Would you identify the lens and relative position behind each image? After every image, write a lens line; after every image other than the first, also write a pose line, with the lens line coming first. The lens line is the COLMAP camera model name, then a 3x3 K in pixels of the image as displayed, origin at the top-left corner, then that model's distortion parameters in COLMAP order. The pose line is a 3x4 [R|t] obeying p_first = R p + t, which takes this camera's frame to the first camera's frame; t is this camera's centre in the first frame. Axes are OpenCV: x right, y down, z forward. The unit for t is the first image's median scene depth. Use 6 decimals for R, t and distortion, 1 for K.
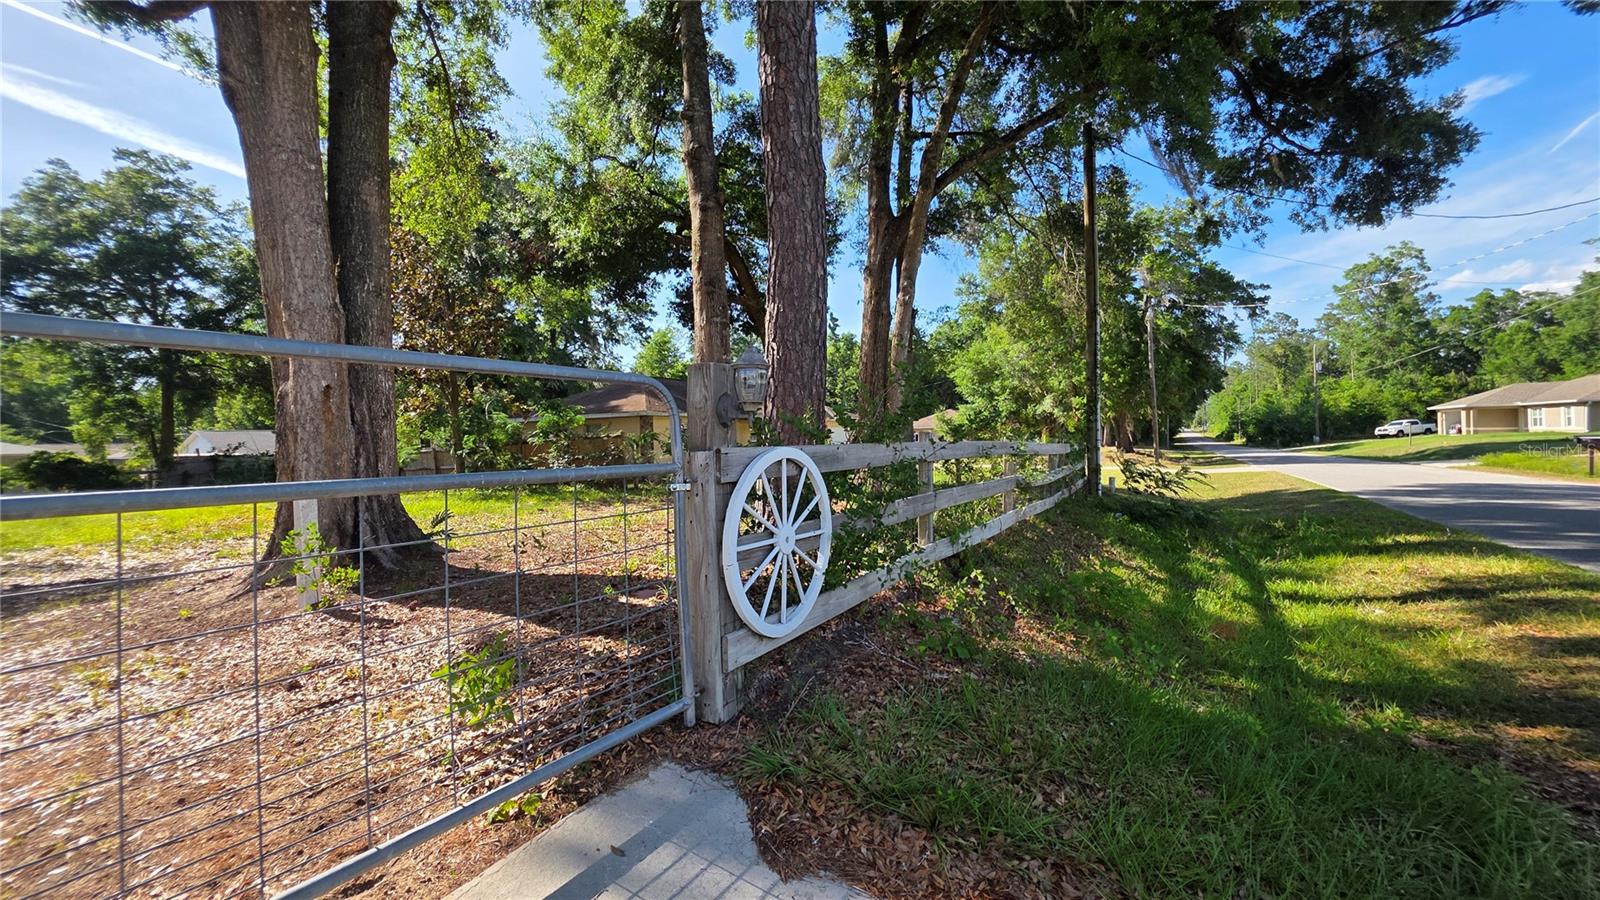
lens RADIAL K [[644.4, 0, 803.5], [0, 644.4, 444.2], [0, 0, 1]] dist [-0.000009, 0.000556]
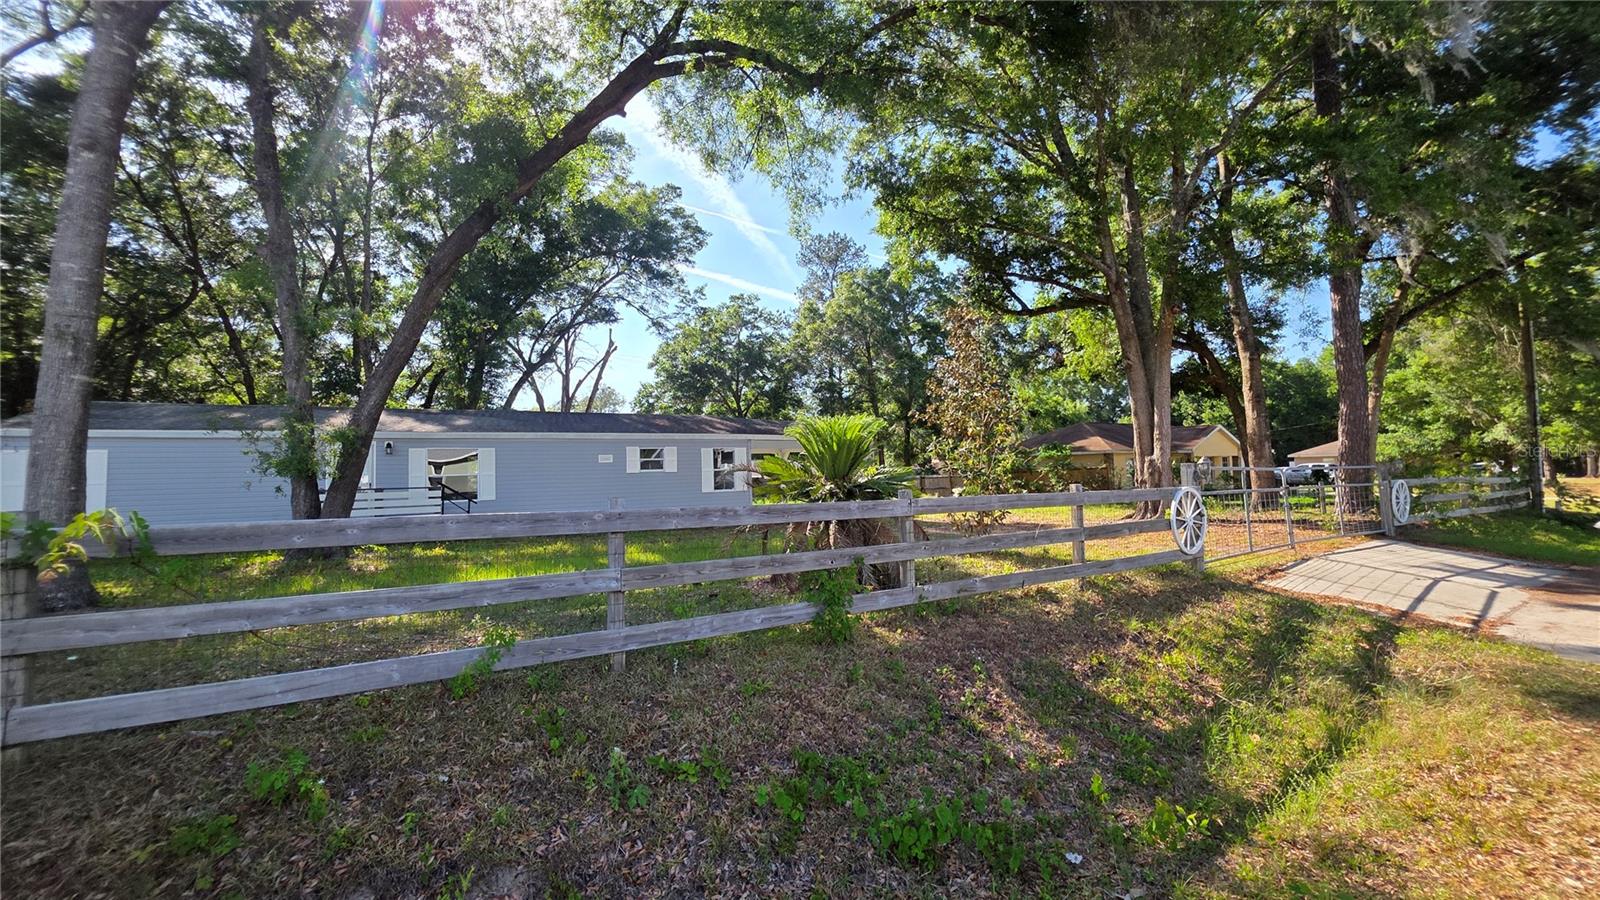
lens RADIAL K [[644.4, 0, 803.5], [0, 644.4, 444.2], [0, 0, 1]] dist [-0.000009, 0.000556]
pose [[0.893062, -0.015383, -0.449670, -0.113820], [-0.002380, 0.999240, -0.038911, -0.004724], [0.449926, 0.035820, 0.892347, -0.319988]]
